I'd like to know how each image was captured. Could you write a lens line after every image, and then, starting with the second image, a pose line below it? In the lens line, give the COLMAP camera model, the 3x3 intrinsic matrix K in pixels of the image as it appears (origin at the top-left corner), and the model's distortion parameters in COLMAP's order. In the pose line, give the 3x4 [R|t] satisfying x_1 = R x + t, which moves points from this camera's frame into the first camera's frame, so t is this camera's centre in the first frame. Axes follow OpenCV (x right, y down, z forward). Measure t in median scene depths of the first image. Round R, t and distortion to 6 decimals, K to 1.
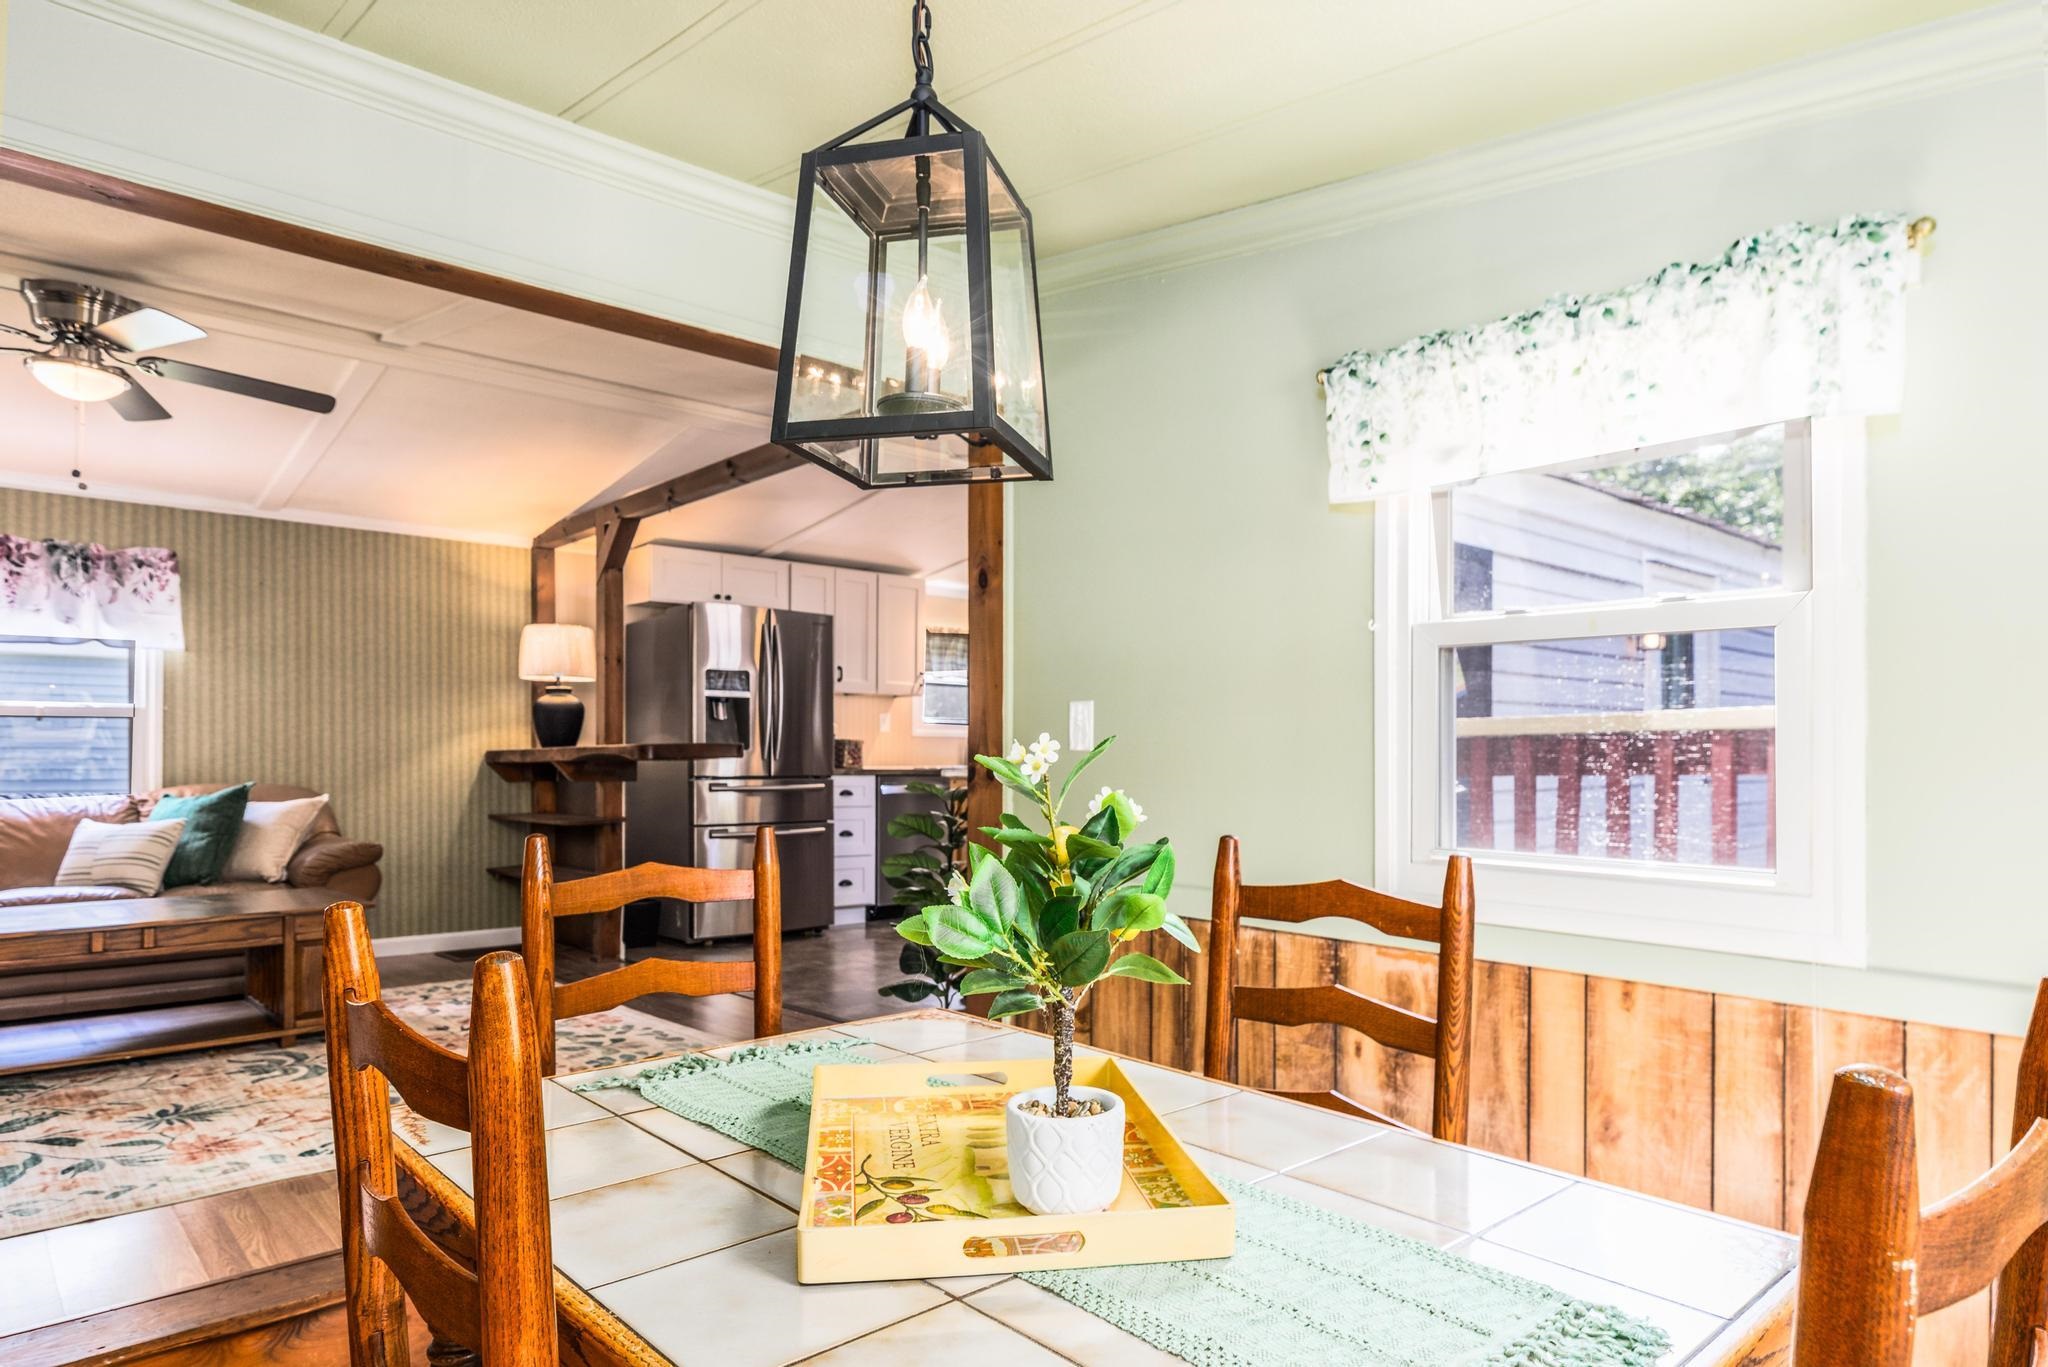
lens RADIAL K [[1223.9, 0, 1036.4], [0, 1223.9, 736.8], [0, 0, 1]] dist [0.006651, 0.004152]
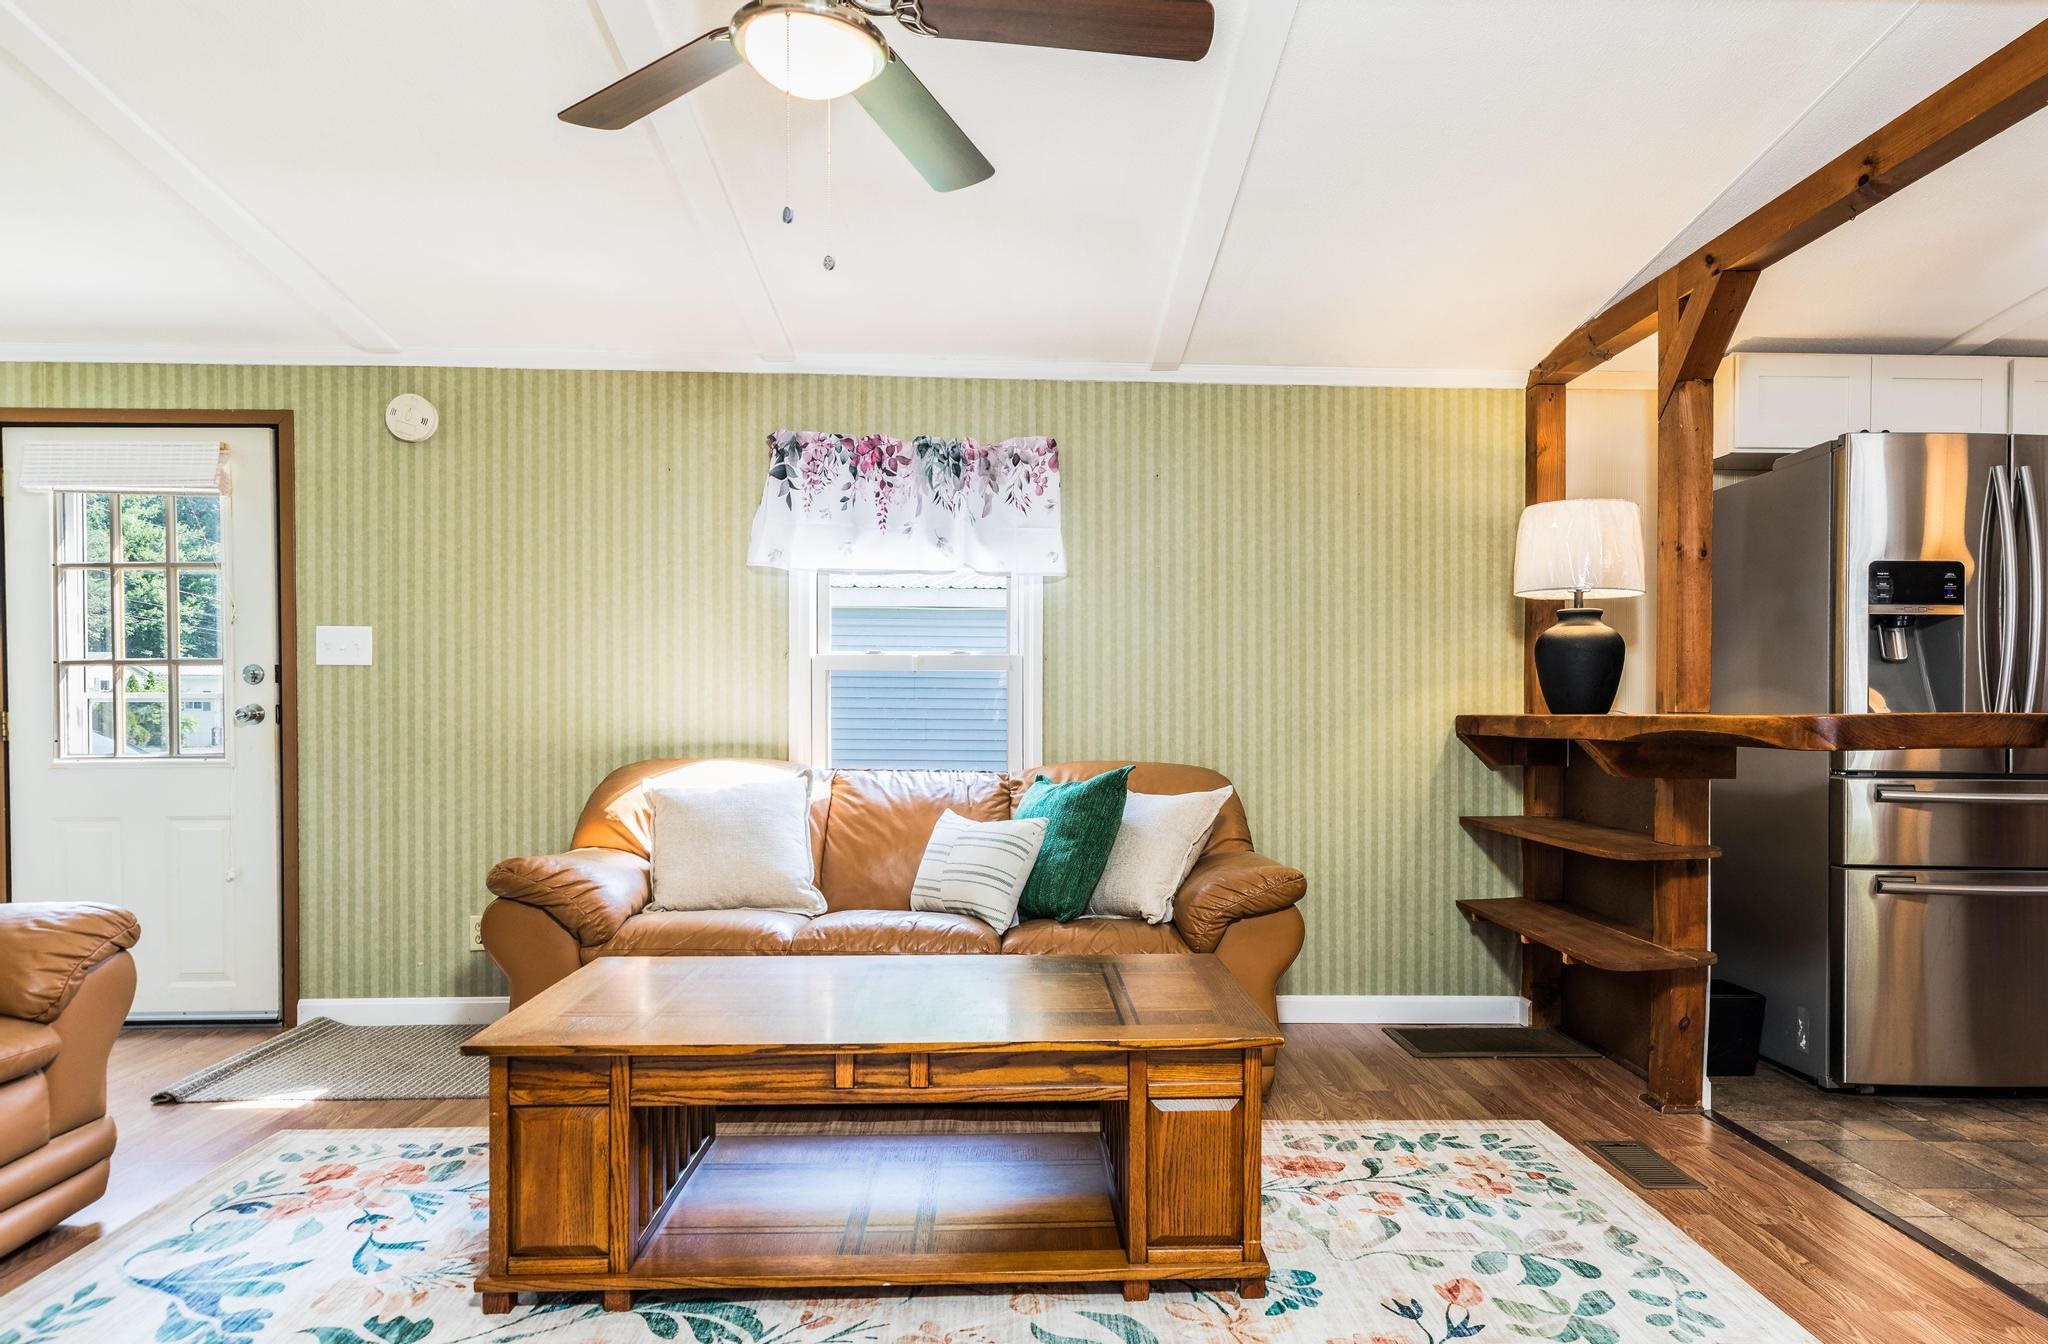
lens RADIAL K [[1223.9, 0, 1068.9], [0, 1223.9, 736.6], [0, 0, 1]] dist [0.006651, 0.004152]
pose [[0.770789, 0.021812, -0.636717, -0.216383], [0.004102, 0.999223, 0.039197, -0.003575], [0.637077, -0.032824, 0.770101, 0.416053]]
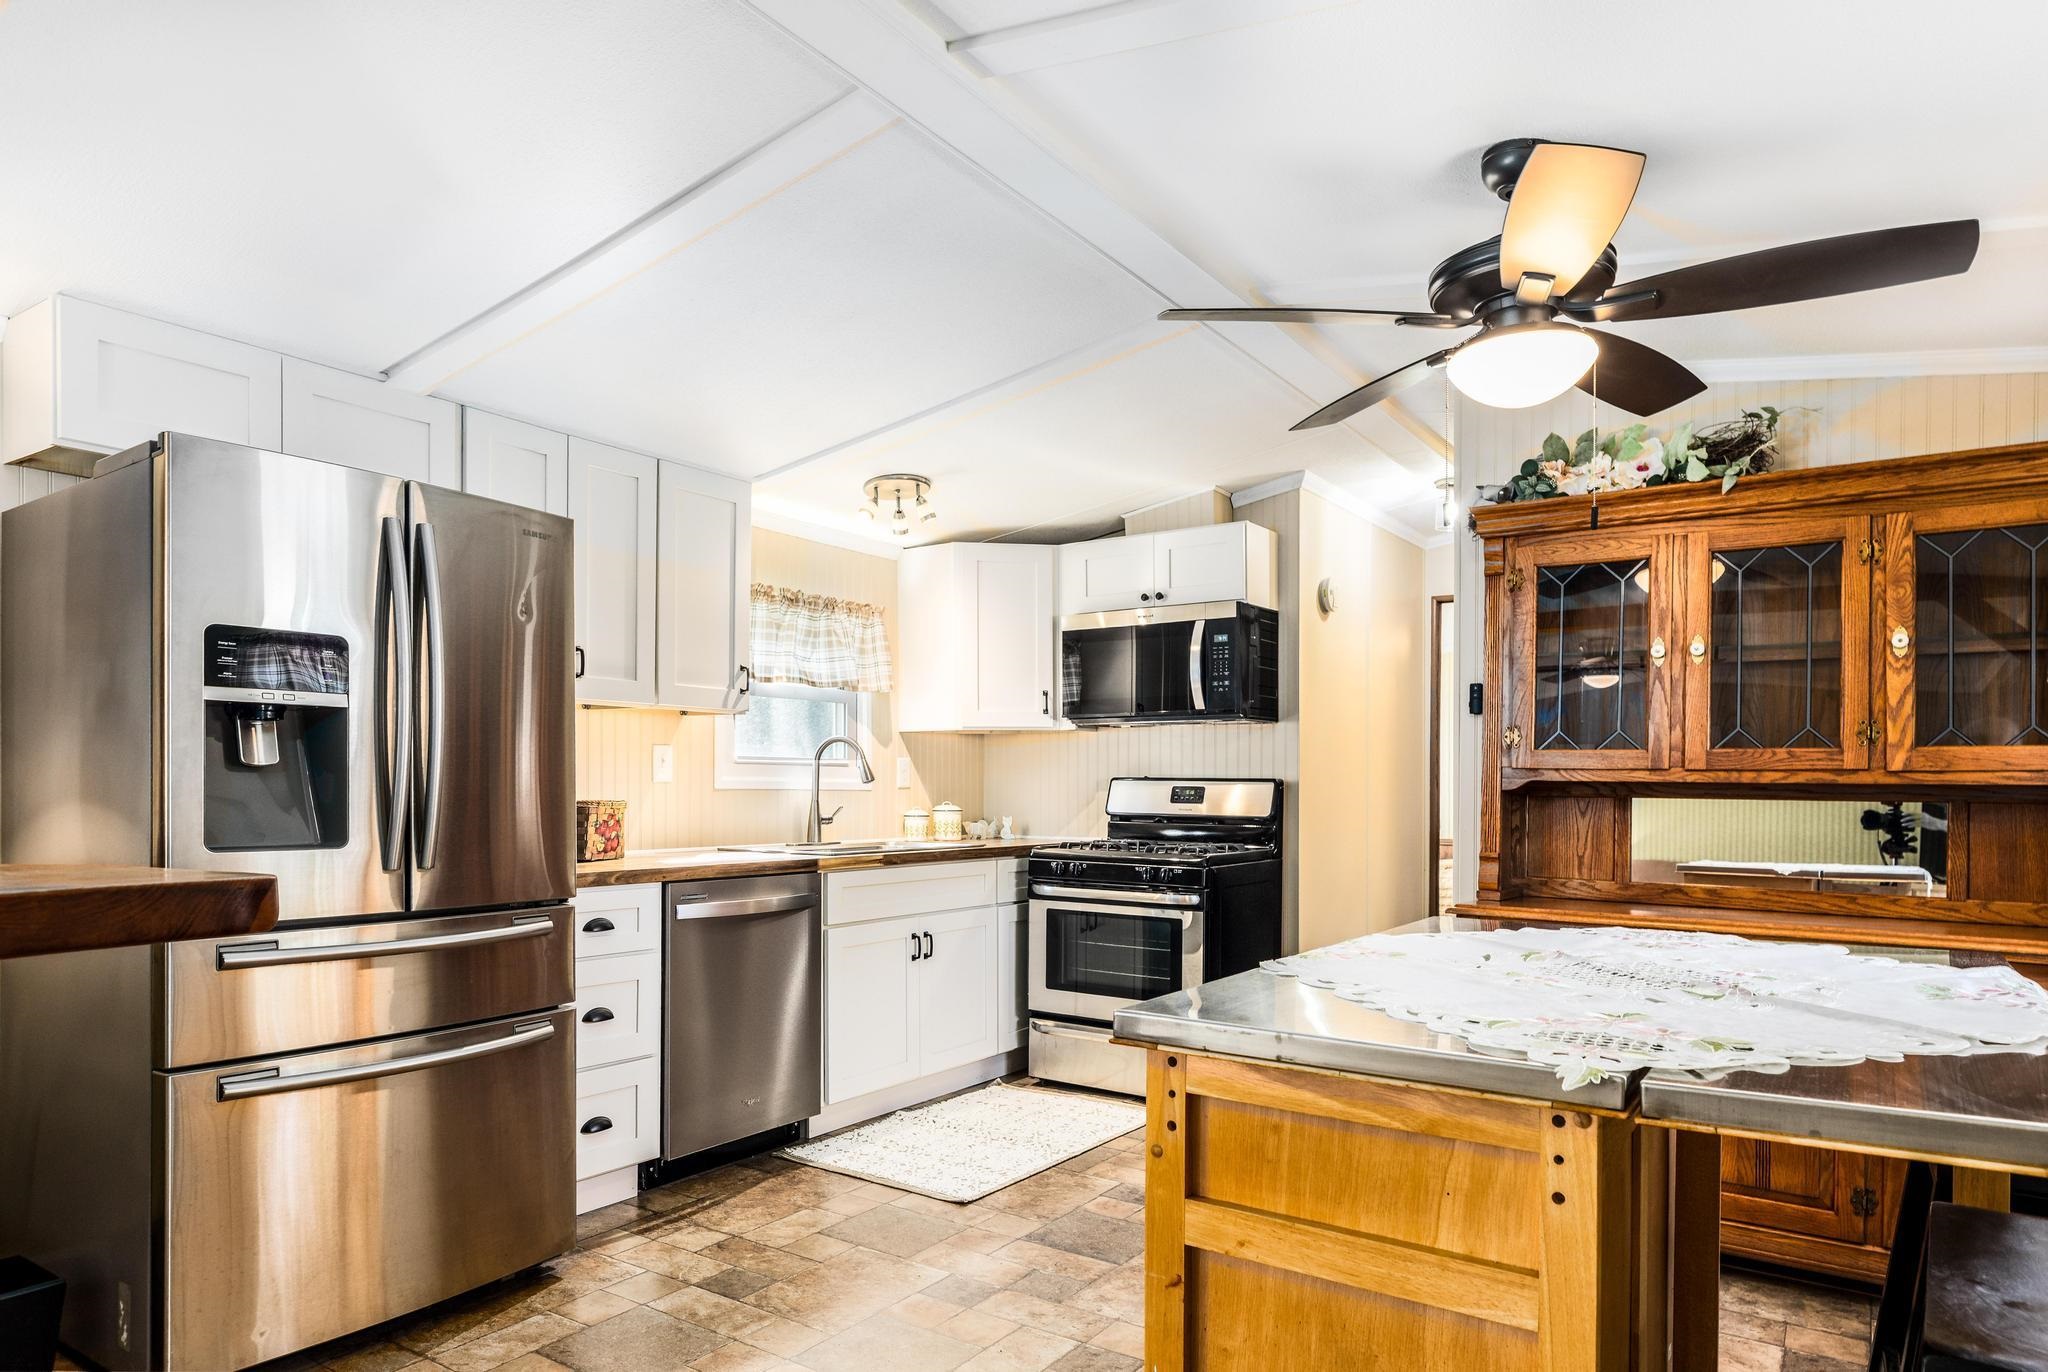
lens RADIAL K [[1223.9, 0, 1019.7], [0, 1223.9, 791.7], [0, 0, 1]] dist [0.006651, 0.004152]
pose [[0.972435, 0.006745, 0.233077, -0.133468], [-0.013195, 0.999572, 0.026125, -0.020447], [-0.232801, -0.028480, 0.972107, 0.638241]]
